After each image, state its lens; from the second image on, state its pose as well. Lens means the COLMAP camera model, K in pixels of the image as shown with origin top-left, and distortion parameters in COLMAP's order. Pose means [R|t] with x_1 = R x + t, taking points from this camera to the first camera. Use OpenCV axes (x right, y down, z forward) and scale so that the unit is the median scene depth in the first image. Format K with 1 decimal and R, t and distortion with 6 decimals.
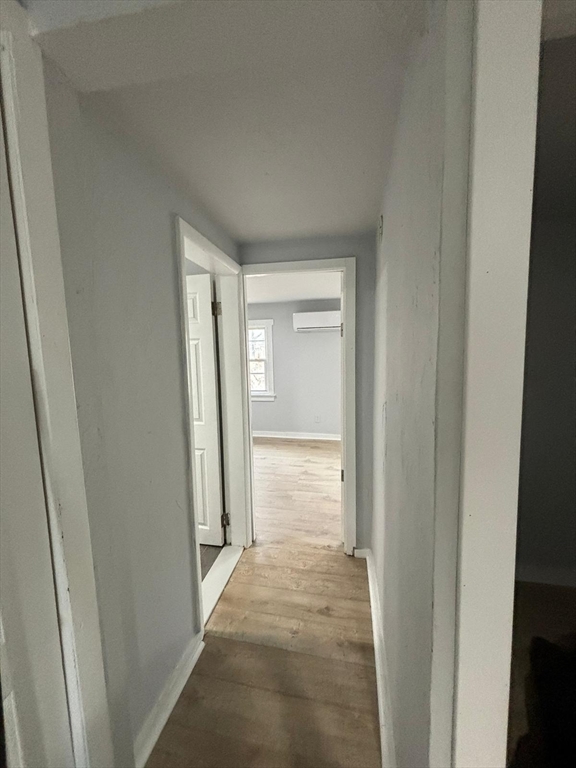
lens RADIAL K [[305.1, 0, 288.0], [0, 305.1, 384.0], [0, 0, 1]] dist [-0.000118, 0.000163]
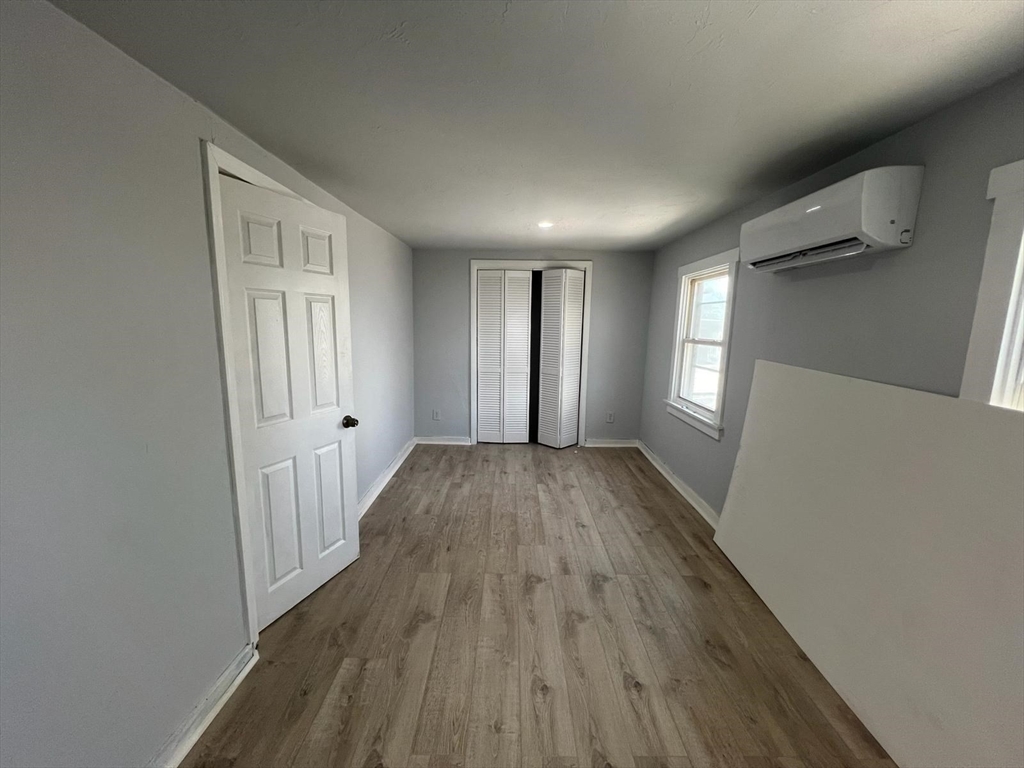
lens RADIAL K [[406.8, 0, 512.0], [0, 406.8, 384.0], [0, 0, 1]] dist [-0.000118, 0.000163]
pose [[0.194490, 0.173833, -0.965379, 0.485741], [-0.137414, 0.979295, 0.148655, -0.076366], [0.971232, 0.103745, 0.214350, 0.642053]]
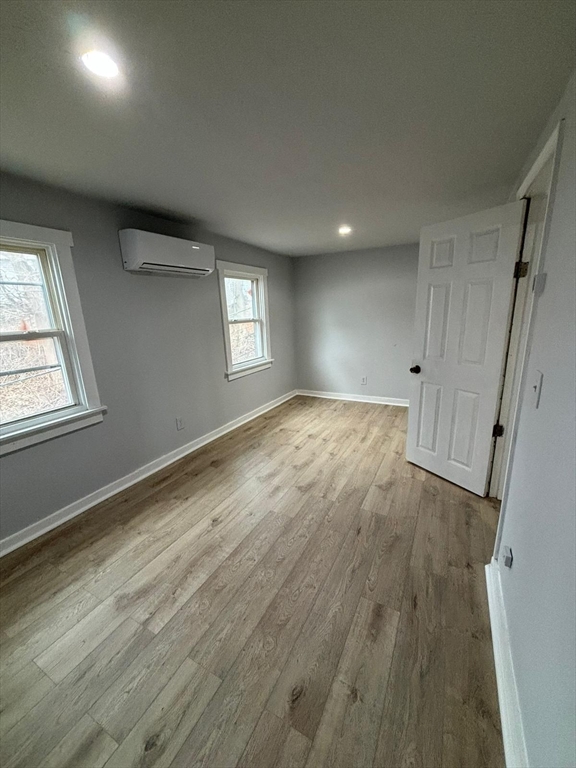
lens RADIAL K [[305.1, 0, 288.0], [0, 305.1, 384.0], [0, 0, 1]] dist [-0.000118, 0.000163]
pose [[0.290605, -0.222797, 0.930543, -0.420707], [0.140302, 0.971924, 0.188889, -0.051489], [-0.946501, 0.075665, 0.313705, 0.644989]]
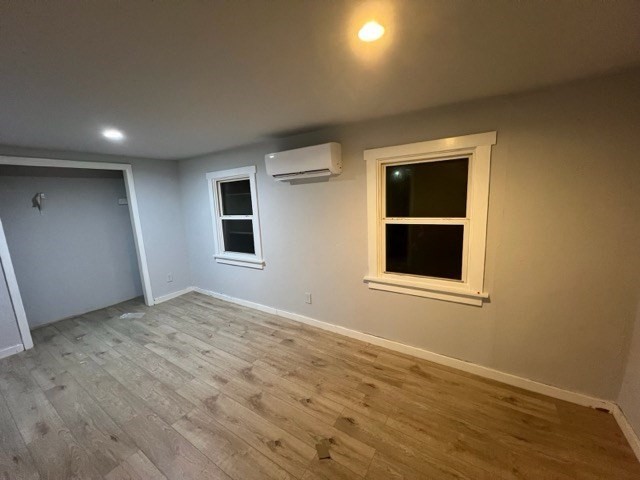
lens RADIAL K [[254.2, 0, 320.0], [0, 254.2, 240.0], [0, 0, 1]] dist [-0.000118, 0.000163]
pose [[0.933220, 0.038726, -0.357213, 0.364934], [-0.016477, 0.997741, 0.065119, -0.073327], [0.358928, -0.054885, 0.931750, 0.478752]]
